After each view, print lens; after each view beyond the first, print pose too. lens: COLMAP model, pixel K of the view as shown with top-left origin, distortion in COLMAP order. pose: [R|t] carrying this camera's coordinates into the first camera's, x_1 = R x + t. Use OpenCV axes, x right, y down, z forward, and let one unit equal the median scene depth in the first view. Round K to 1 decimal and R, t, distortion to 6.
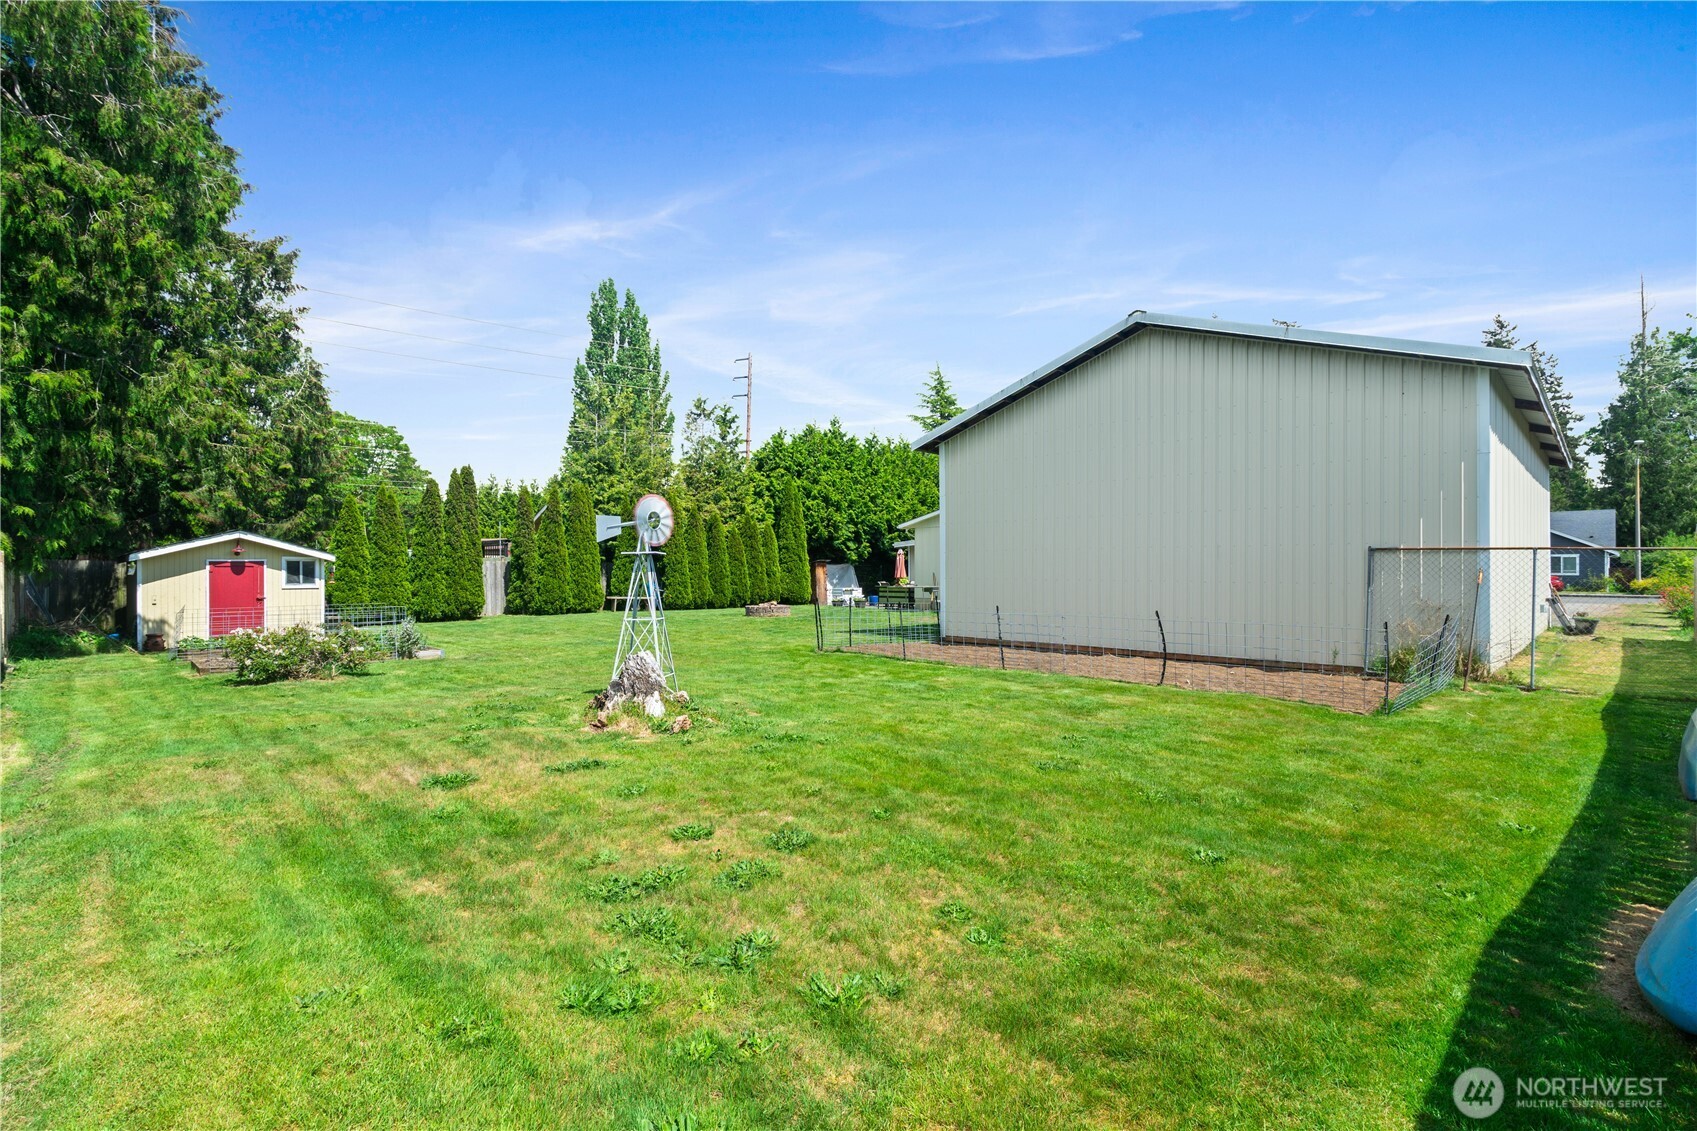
lens RADIAL K [[797.9, 0, 858.8], [0, 797.9, 559.8], [0, 0, 1]] dist [-0.003138, 0.000391]
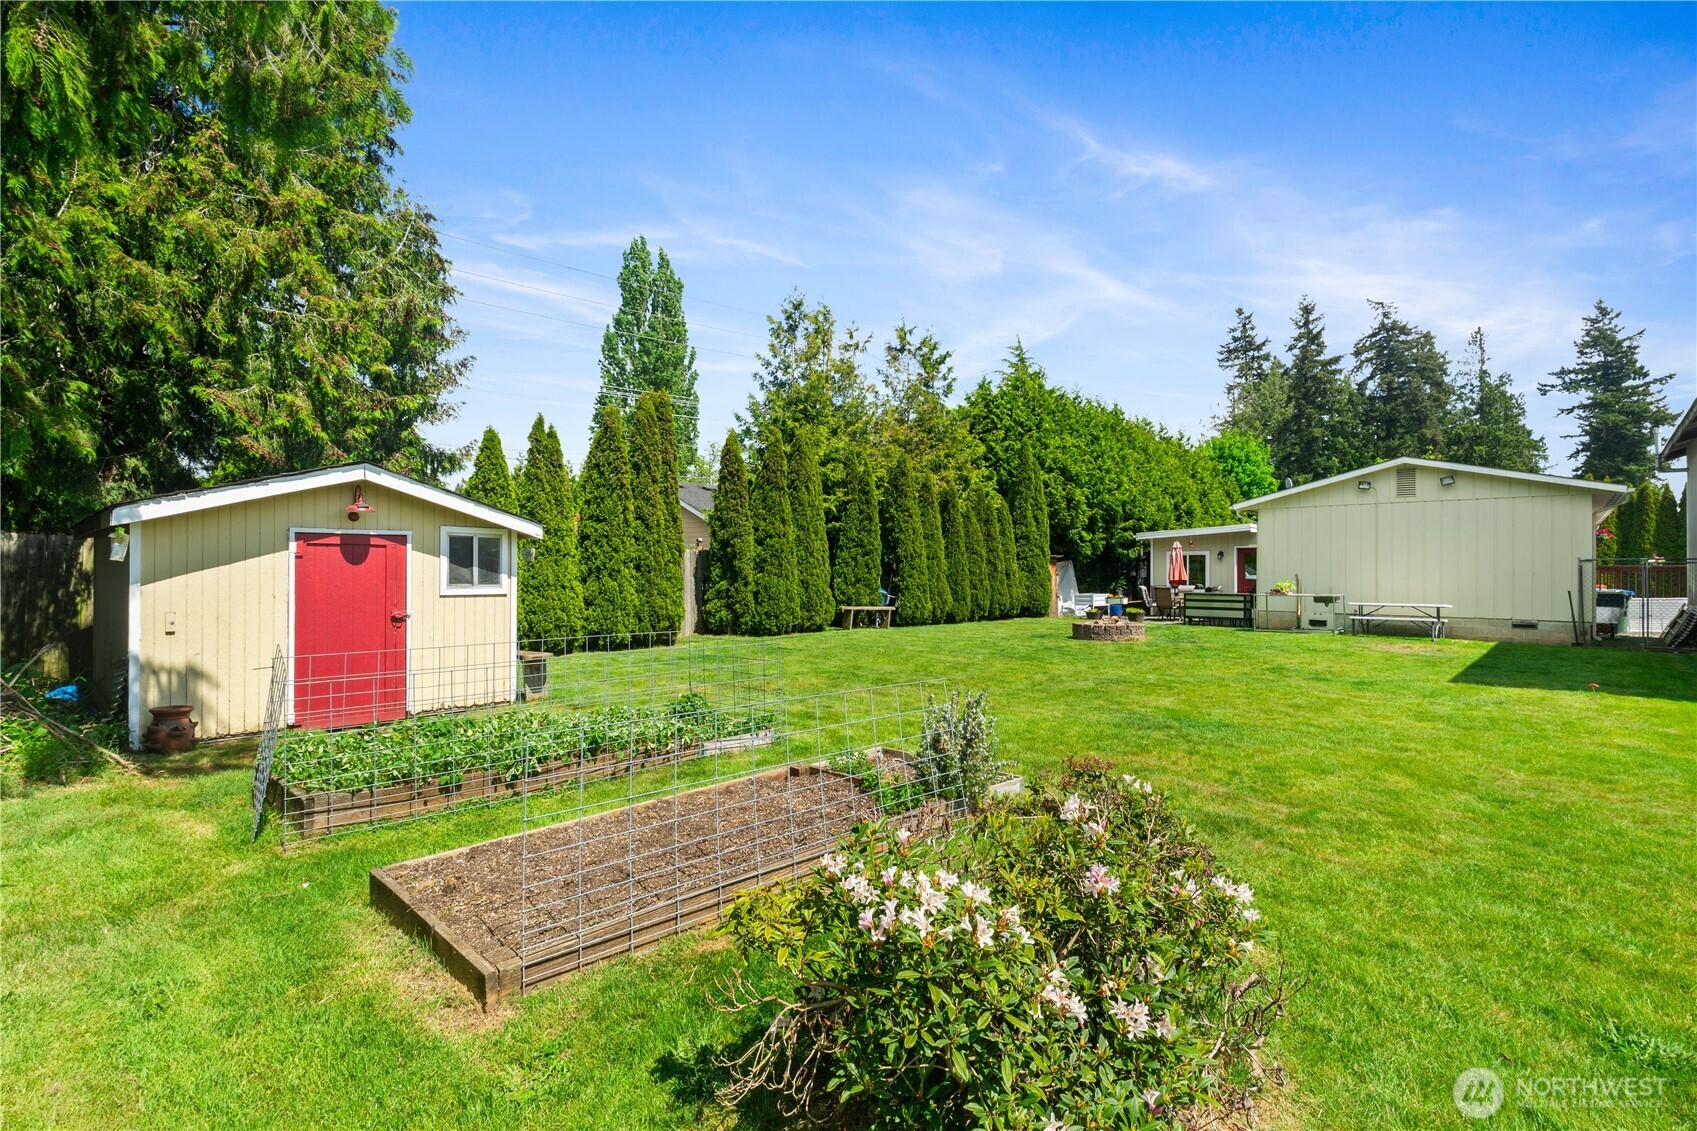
lens RADIAL K [[797.9, 0, 838.7], [0, 797.9, 568.3], [0, 0, 1]] dist [-0.003138, 0.000391]
pose [[0.999812, 0.011118, 0.015870, -0.346595], [-0.011280, 0.999885, 0.010163, 0.009098], [-0.015755, -0.010340, 0.999822, 0.370579]]
